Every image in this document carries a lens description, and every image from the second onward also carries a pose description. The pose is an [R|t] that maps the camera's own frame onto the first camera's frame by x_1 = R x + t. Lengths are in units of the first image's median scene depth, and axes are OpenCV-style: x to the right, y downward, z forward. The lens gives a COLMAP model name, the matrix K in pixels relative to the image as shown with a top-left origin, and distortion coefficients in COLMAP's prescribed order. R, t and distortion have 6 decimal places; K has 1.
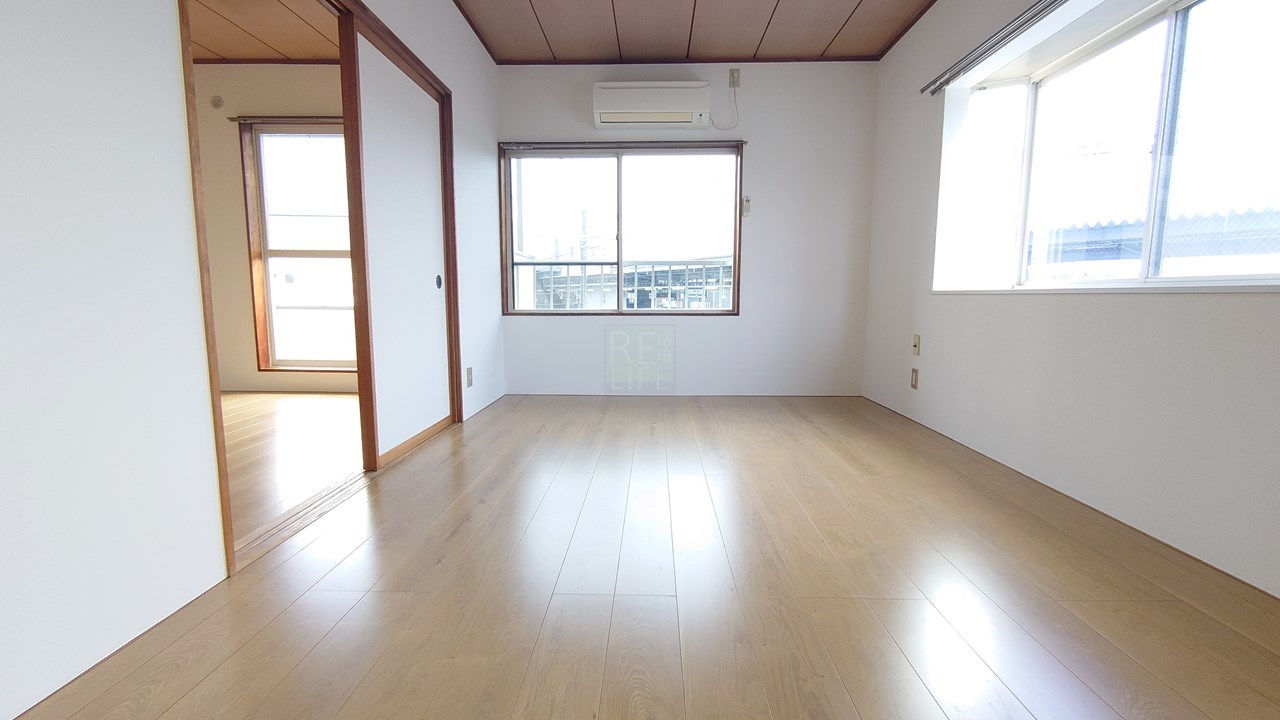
lens RADIAL K [[544.5, 0, 640.0], [0, 544.5, 360.0], [0, 0, 1]] dist [-0.001799, -0.000881]
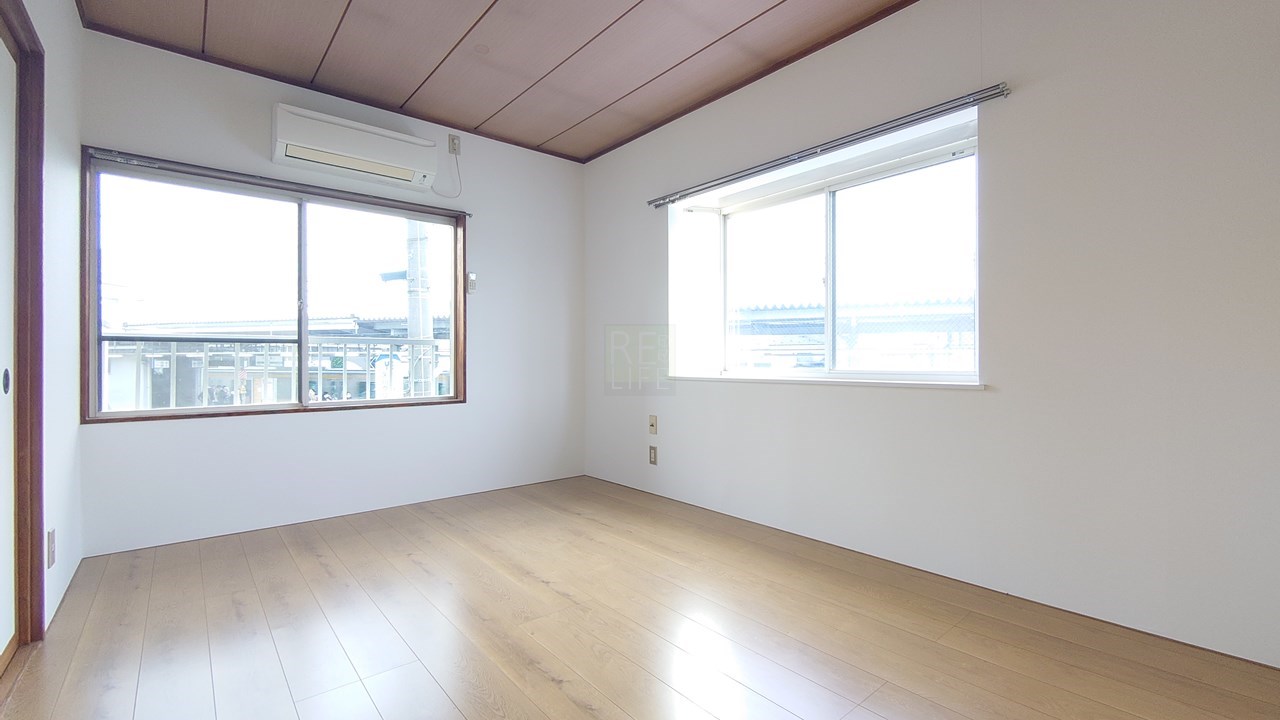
lens RADIAL K [[544.5, 0, 640.0], [0, 544.5, 360.0], [0, 0, 1]] dist [-0.001799, -0.000881]
pose [[0.744457, -0.004109, 0.667658, -0.208810], [0.082431, 0.992896, -0.085802, -0.054849], [-0.662562, 0.118912, 0.739507, 0.160878]]
